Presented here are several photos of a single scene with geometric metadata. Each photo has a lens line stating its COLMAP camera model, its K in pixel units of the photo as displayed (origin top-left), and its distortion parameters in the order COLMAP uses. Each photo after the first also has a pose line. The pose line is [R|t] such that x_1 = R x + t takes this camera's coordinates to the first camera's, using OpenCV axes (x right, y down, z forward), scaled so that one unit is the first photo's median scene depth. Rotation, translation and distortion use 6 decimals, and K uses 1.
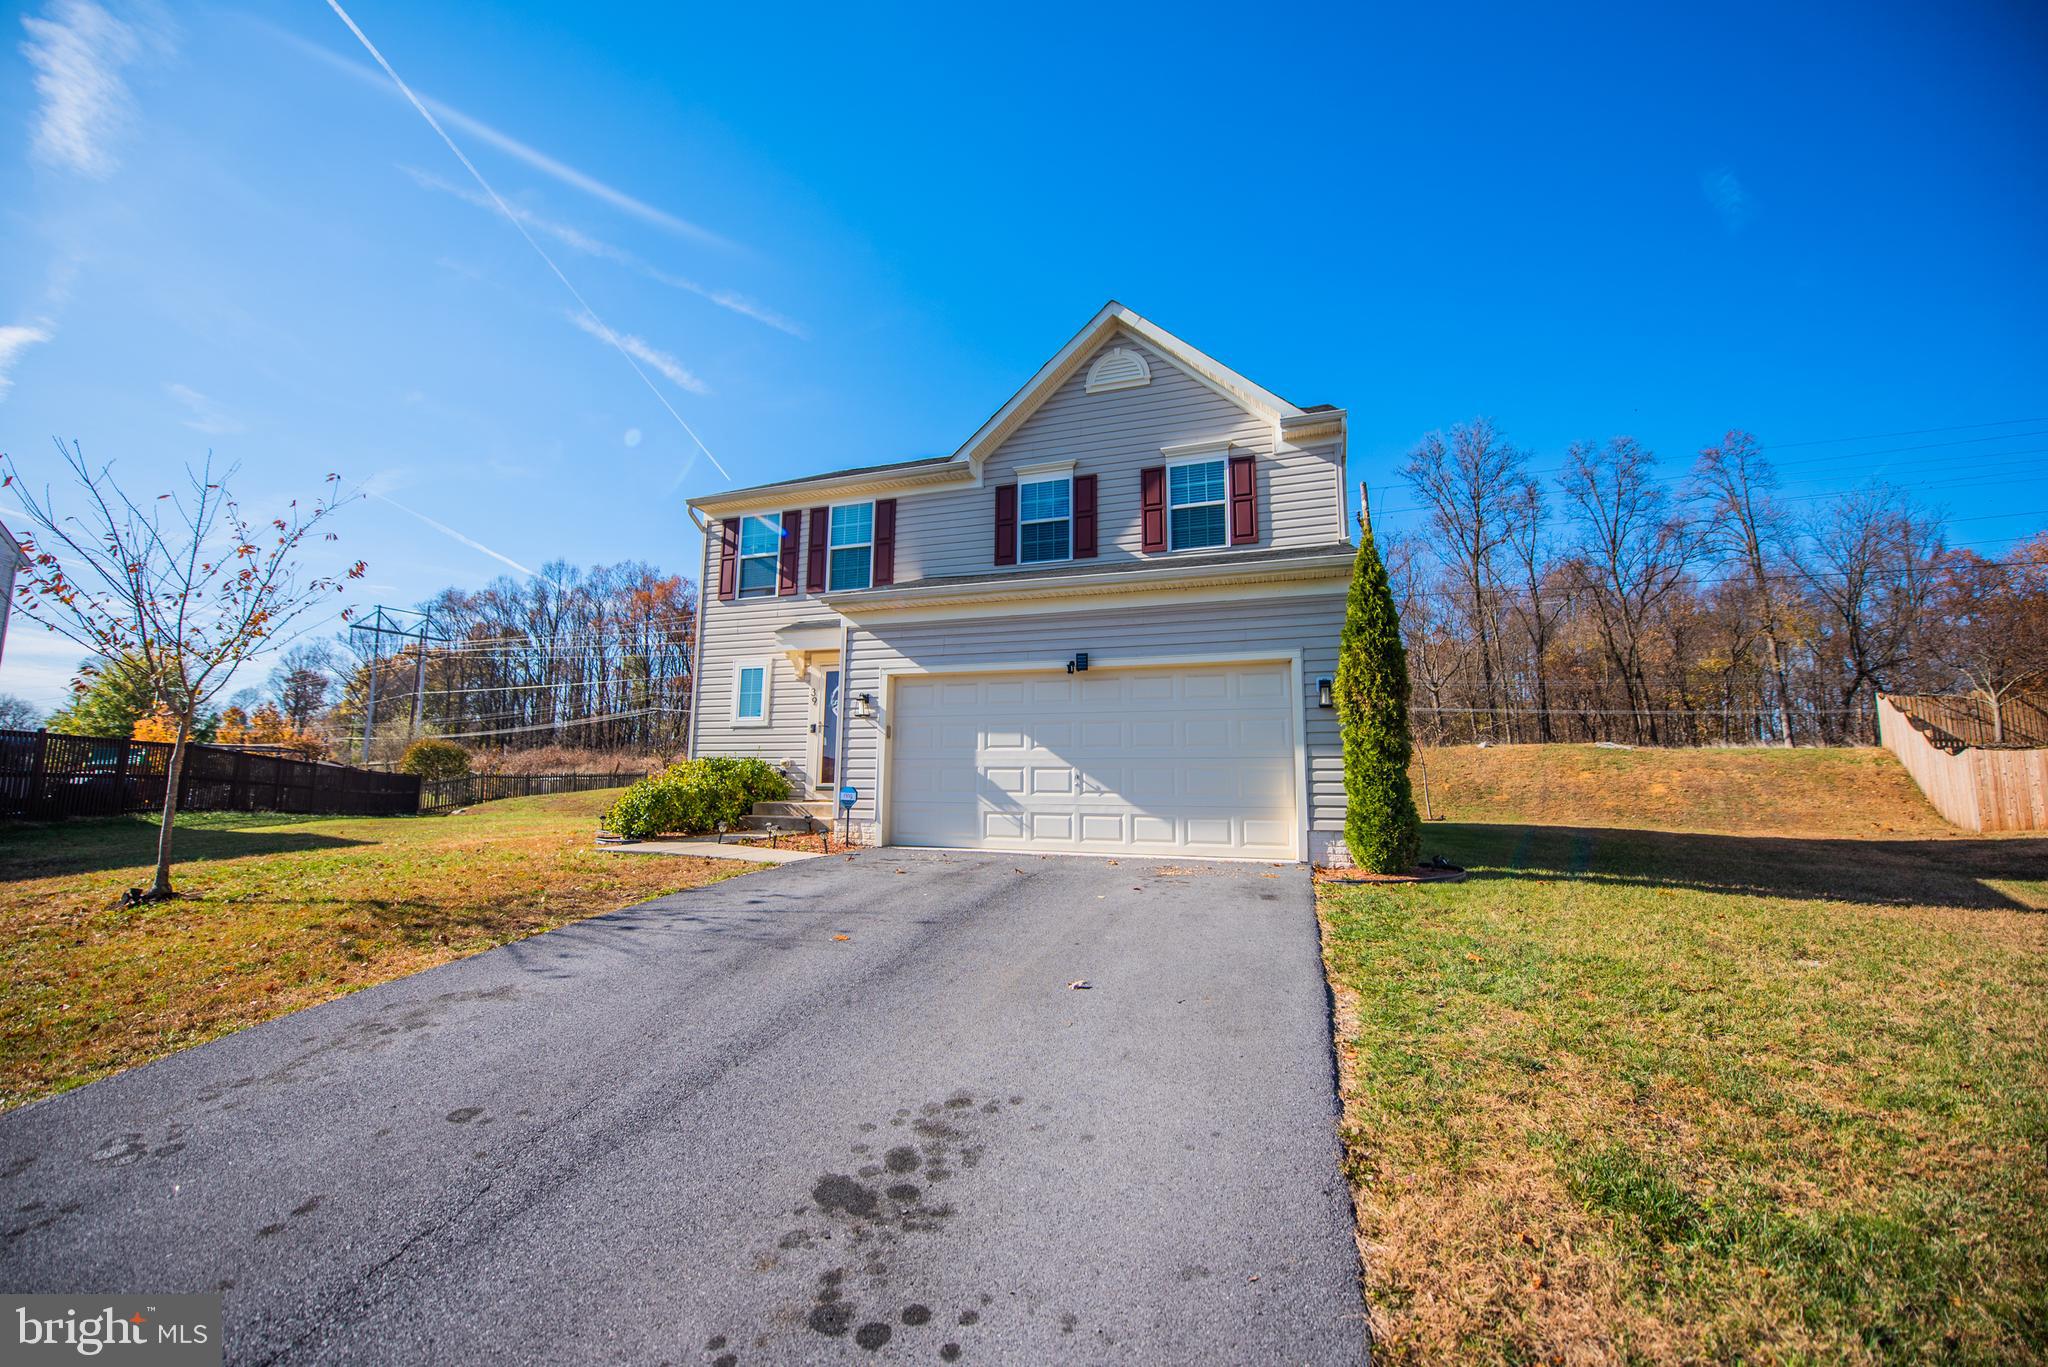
lens RADIAL K [[811.2, 0, 1018.8], [0, 811.2, 680.7], [0, 0, 1]] dist [-0.018015, -0.000976]
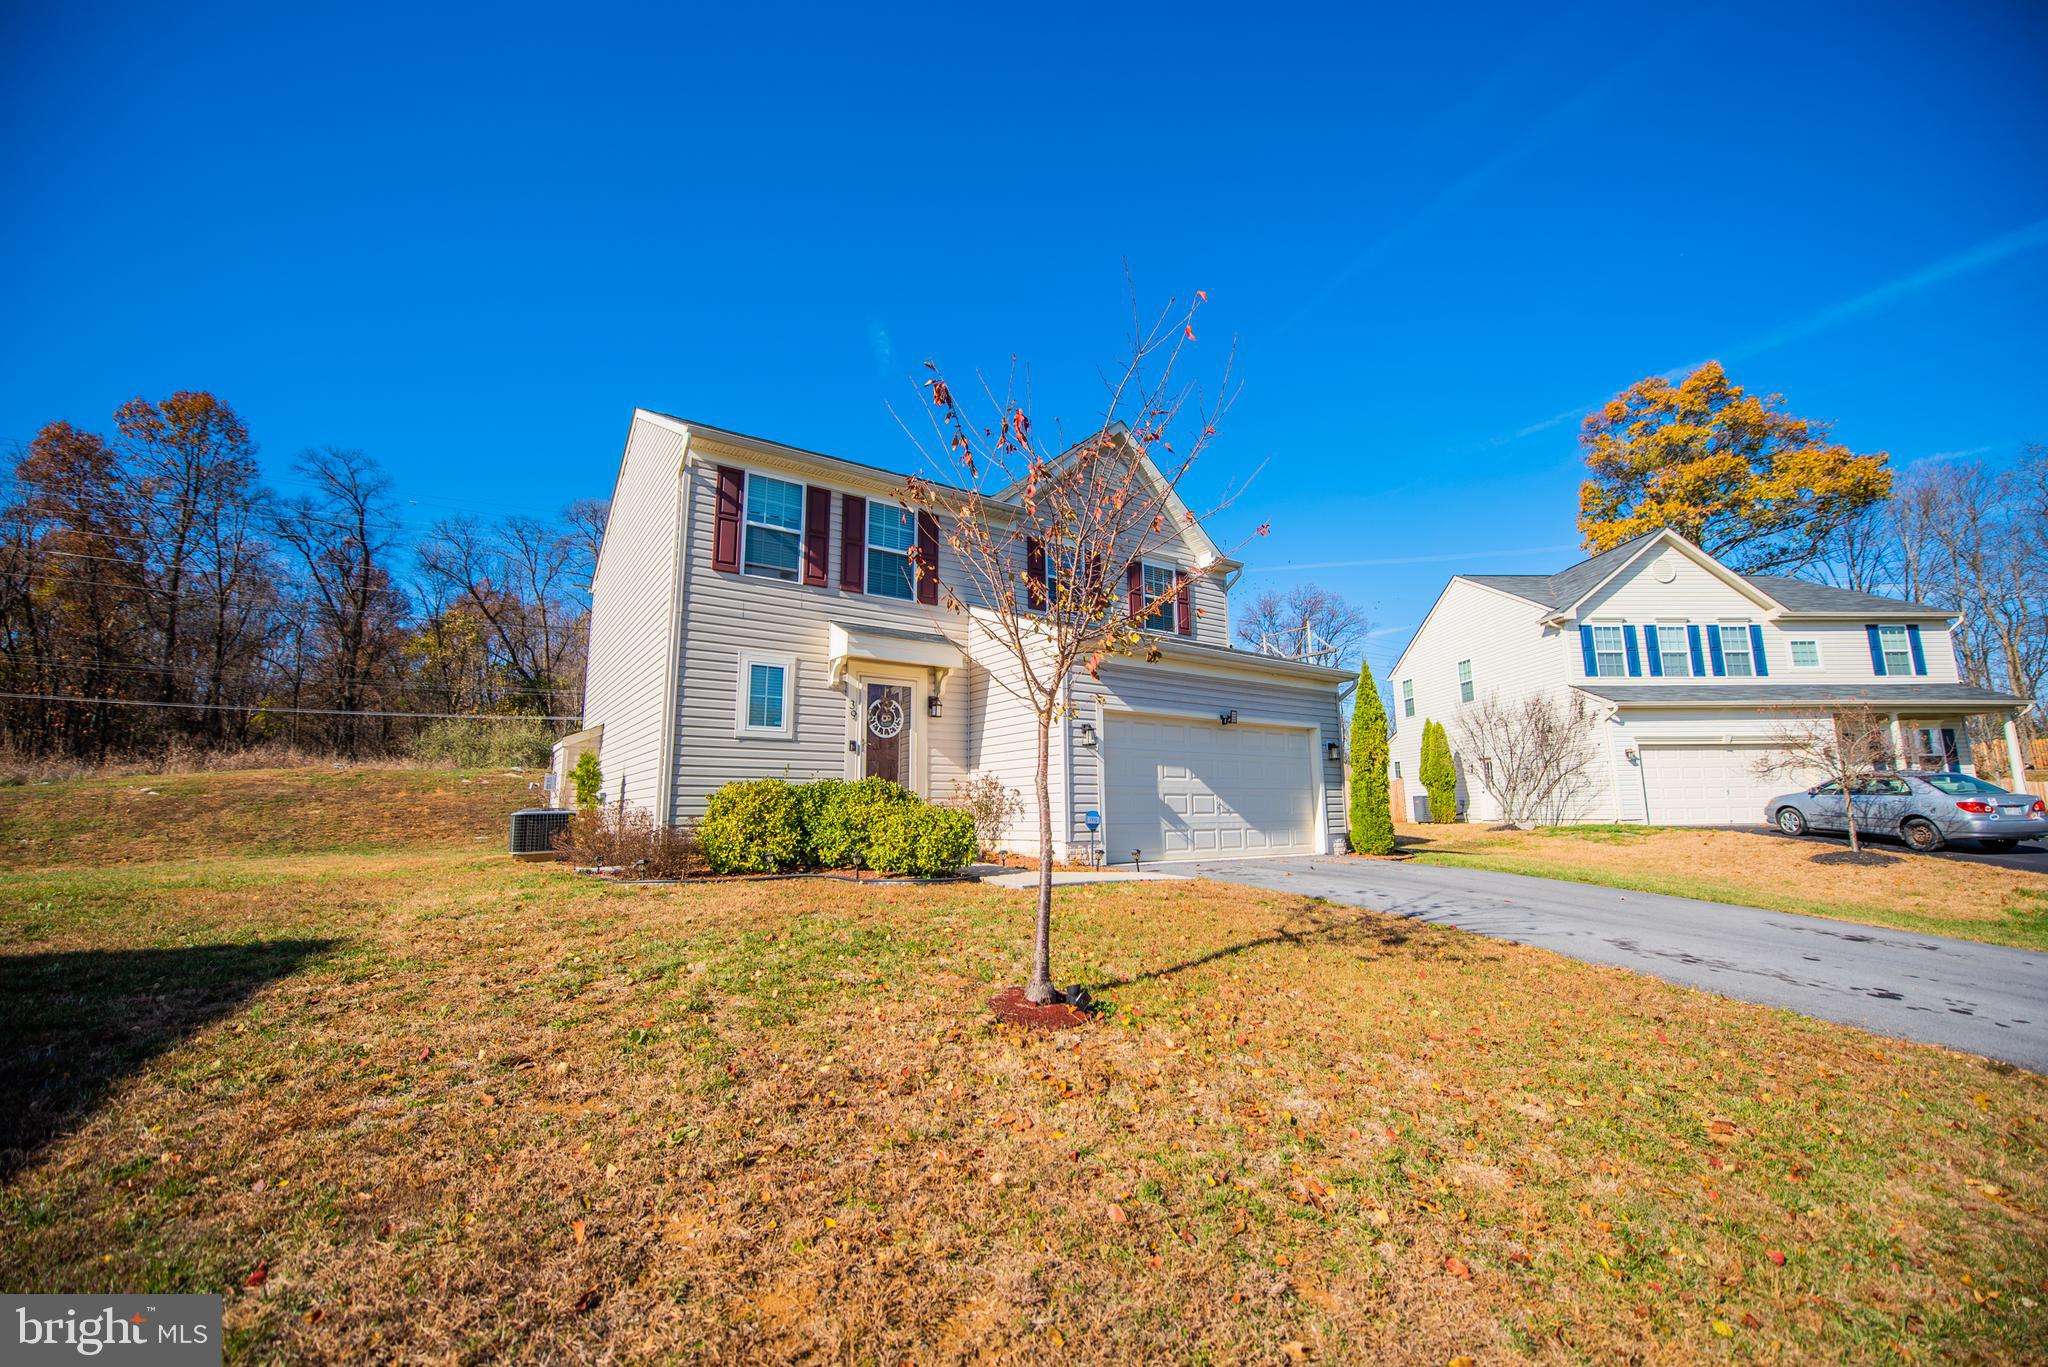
lens RADIAL K [[811.2, 0, 1018.8], [0, 811.2, 680.7], [0, 0, 1]] dist [-0.018015, -0.000976]
pose [[0.588737, 0.118698, 0.799562, -0.847713], [-0.095539, 0.992444, -0.076985, 0.038477], [-0.802659, -0.031066, 0.595629, 0.330598]]
